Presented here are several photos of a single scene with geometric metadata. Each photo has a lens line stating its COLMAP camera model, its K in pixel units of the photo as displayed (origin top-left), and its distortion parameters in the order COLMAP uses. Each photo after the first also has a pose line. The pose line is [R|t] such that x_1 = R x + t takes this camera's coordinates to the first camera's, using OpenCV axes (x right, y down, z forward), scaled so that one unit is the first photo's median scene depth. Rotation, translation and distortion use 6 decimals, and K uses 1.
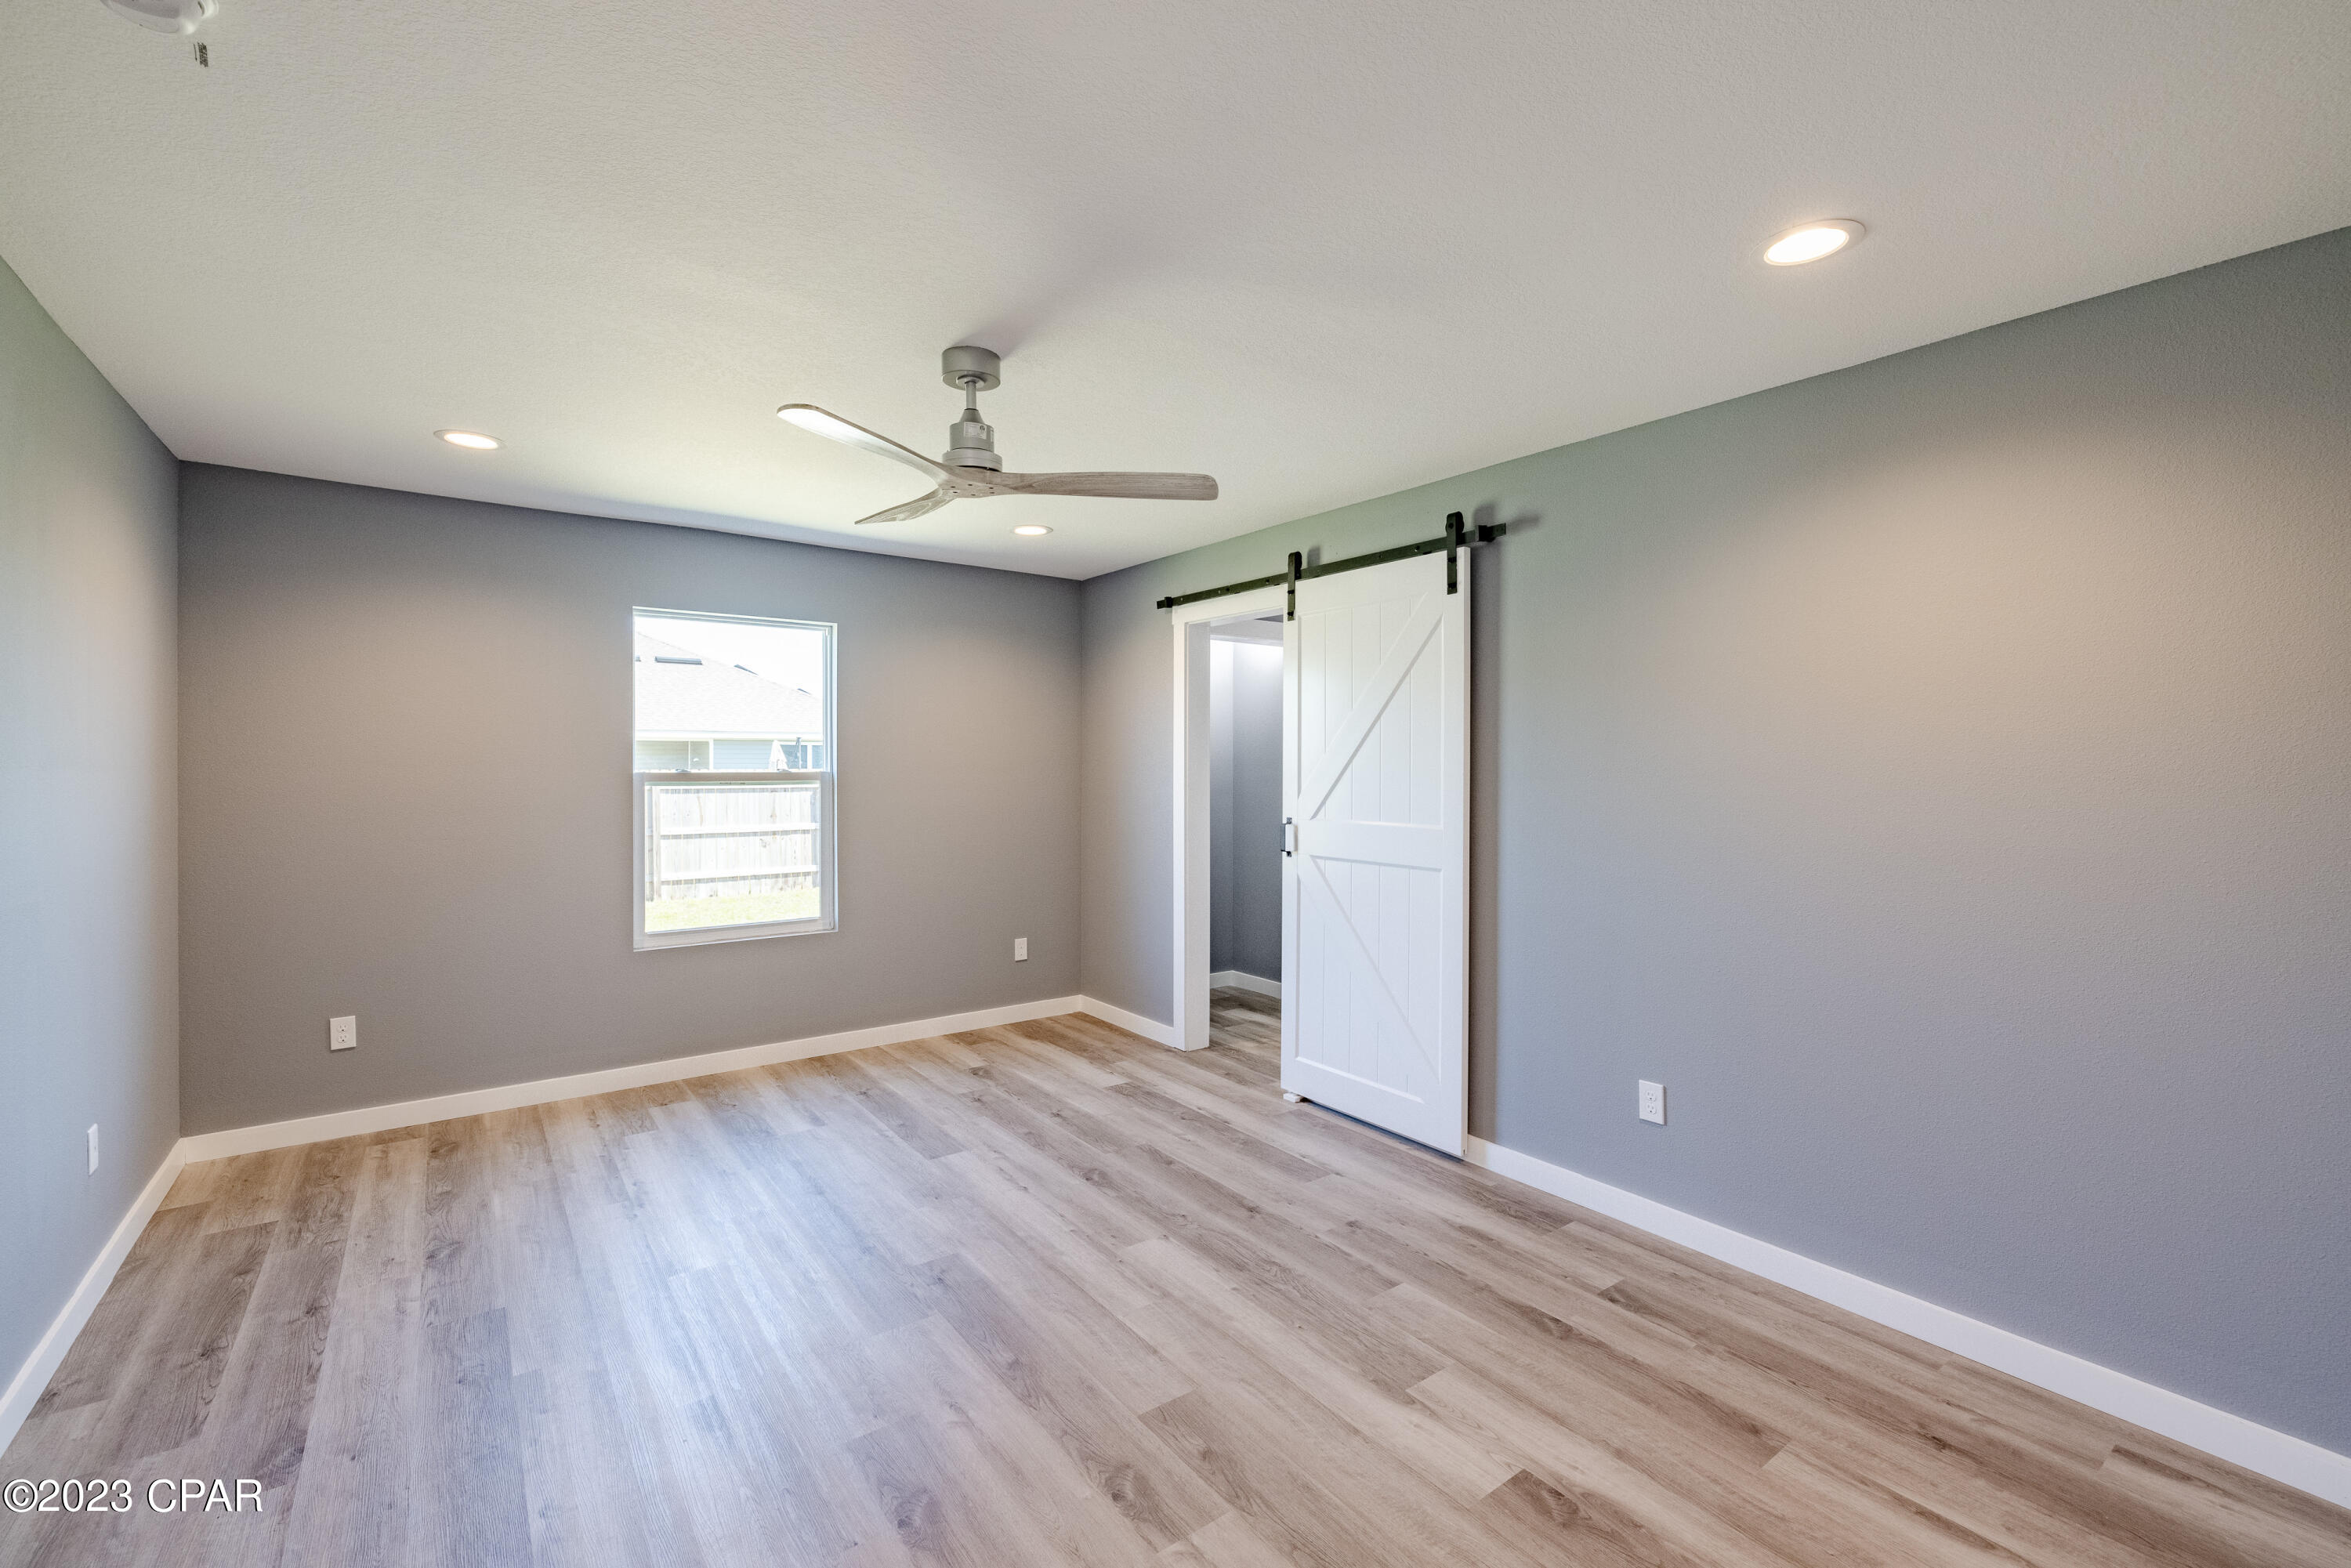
lens RADIAL K [[988.3, 0, 1182.1], [0, 988.3, 774.3], [0, 0, 1]] dist [0.001881, -0.000161]
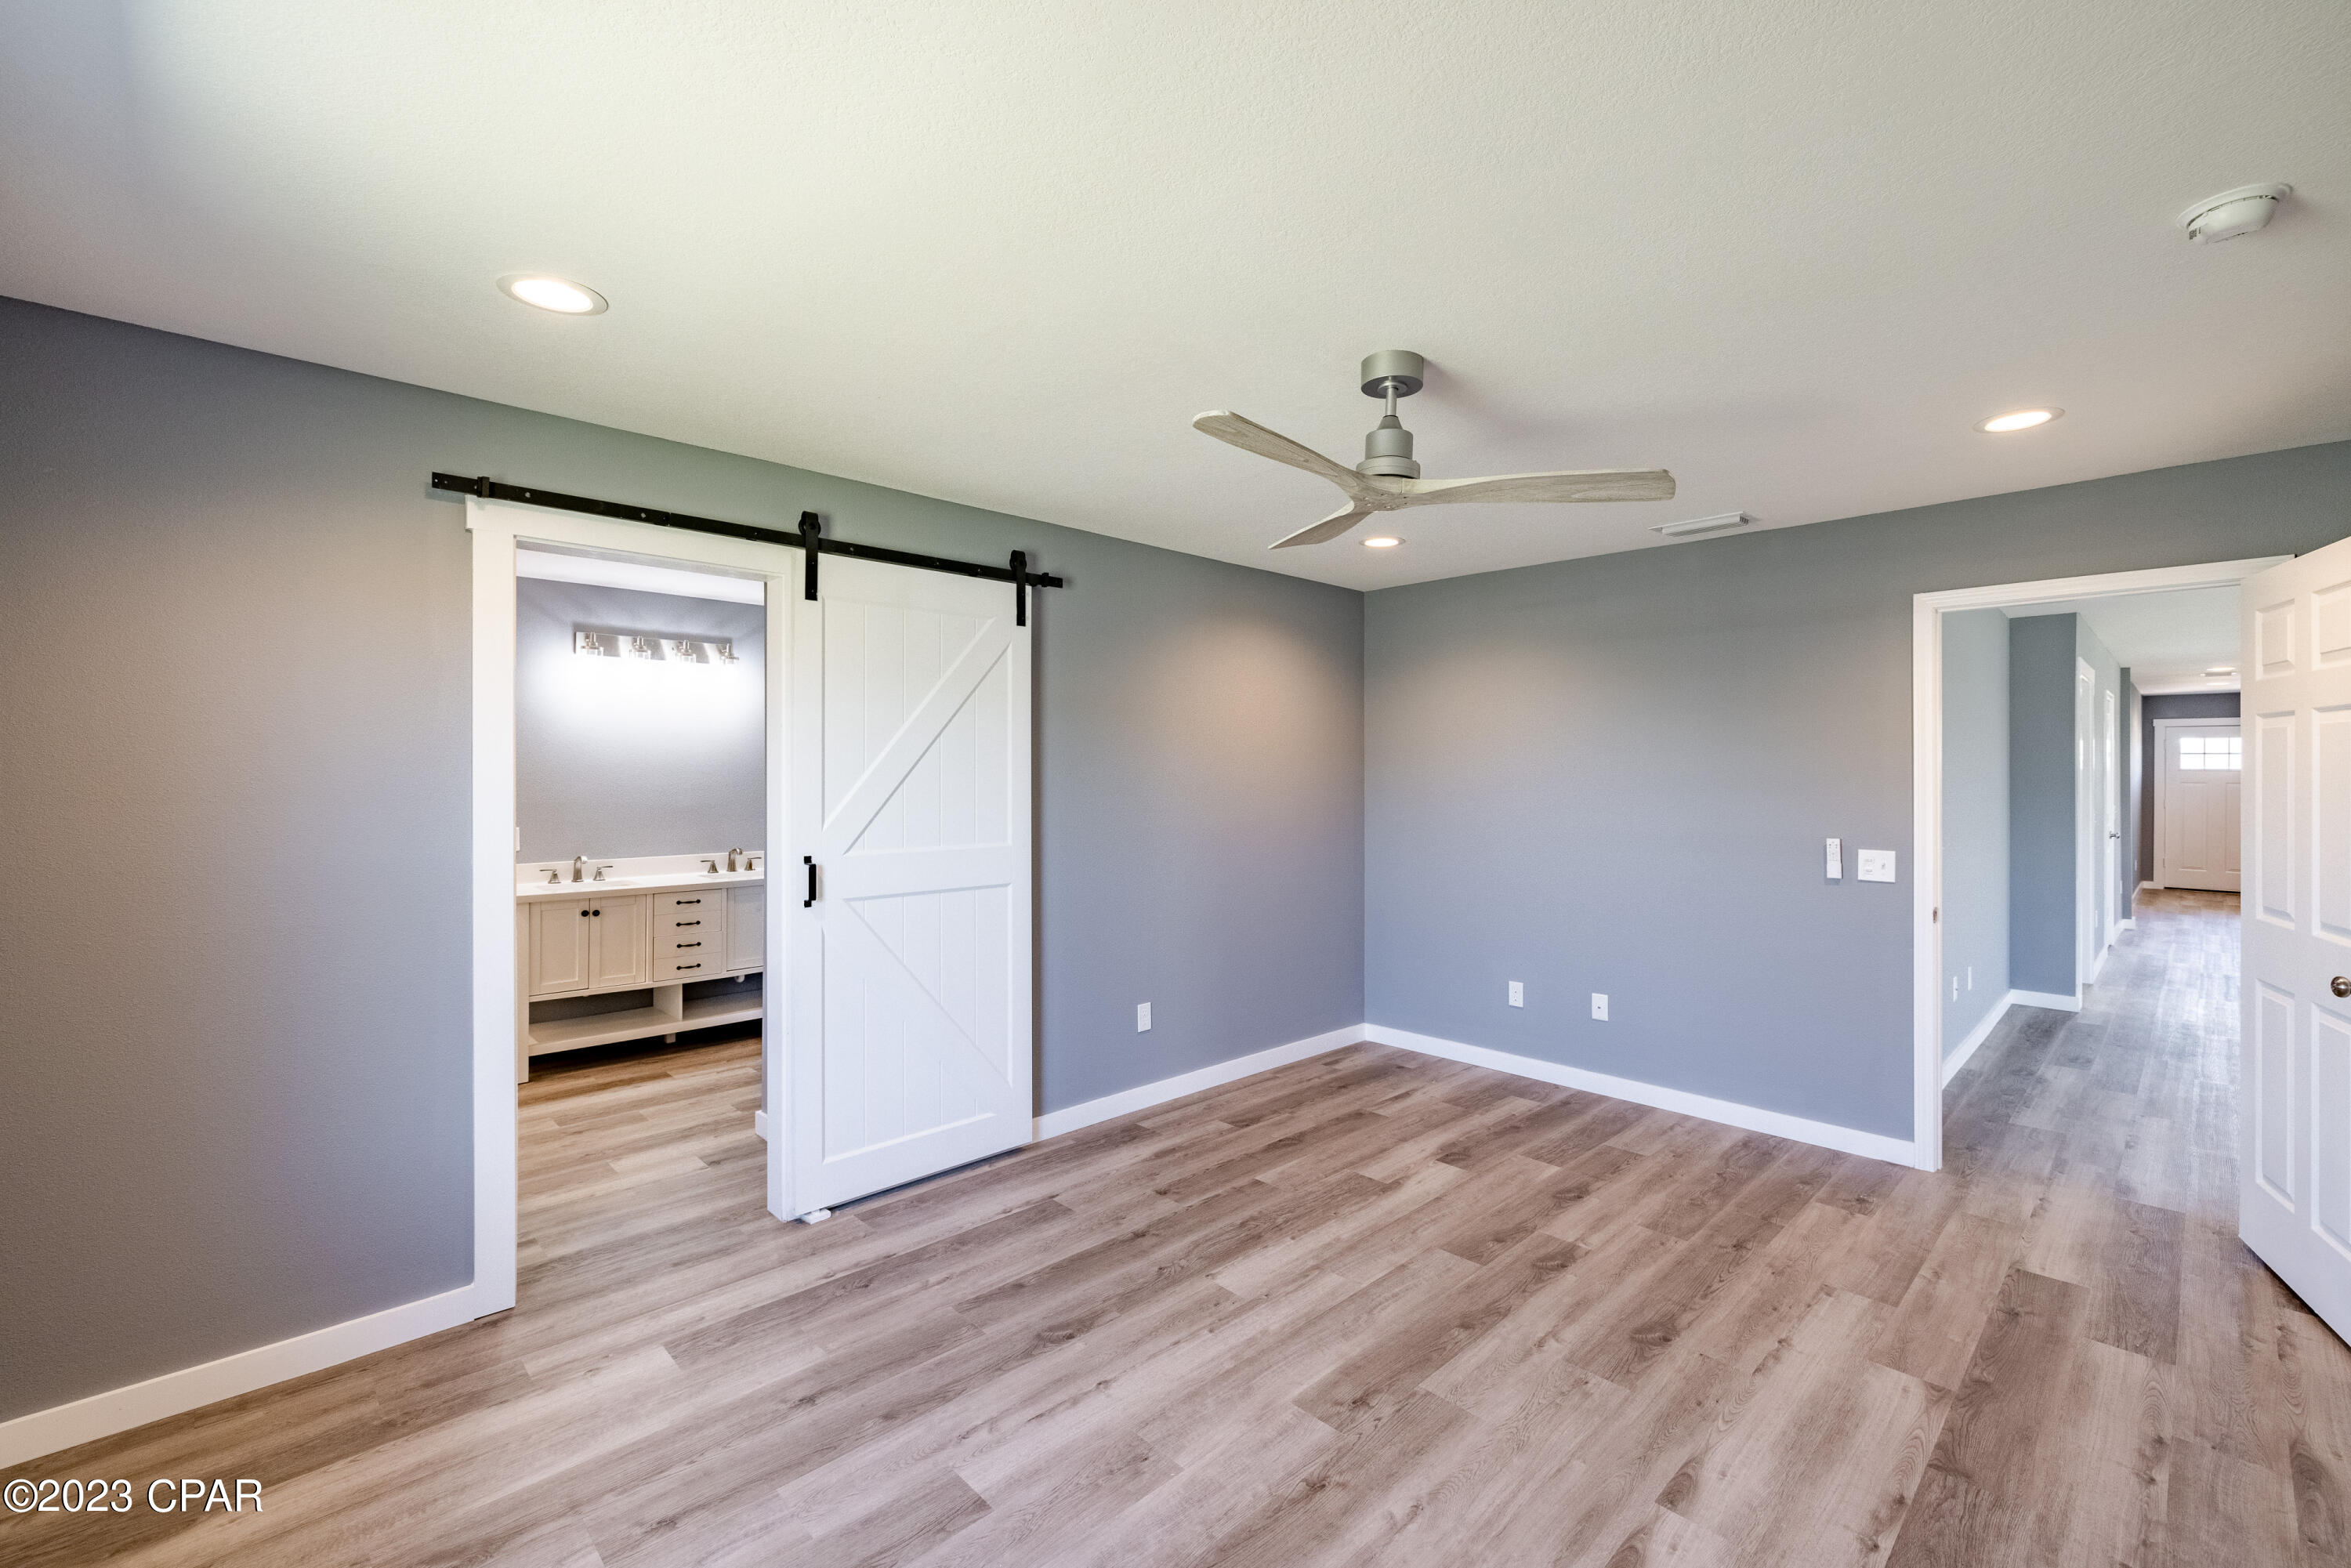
lens RADIAL K [[988.3, 0, 1182.1], [0, 988.3, 774.3], [0, 0, 1]] dist [0.001881, -0.000161]
pose [[-0.123615, -0.006421, 0.992310, -0.976972], [0.007811, 0.999942, 0.007444, -0.033038], [-0.992300, 0.008671, -0.123557, 1.143325]]
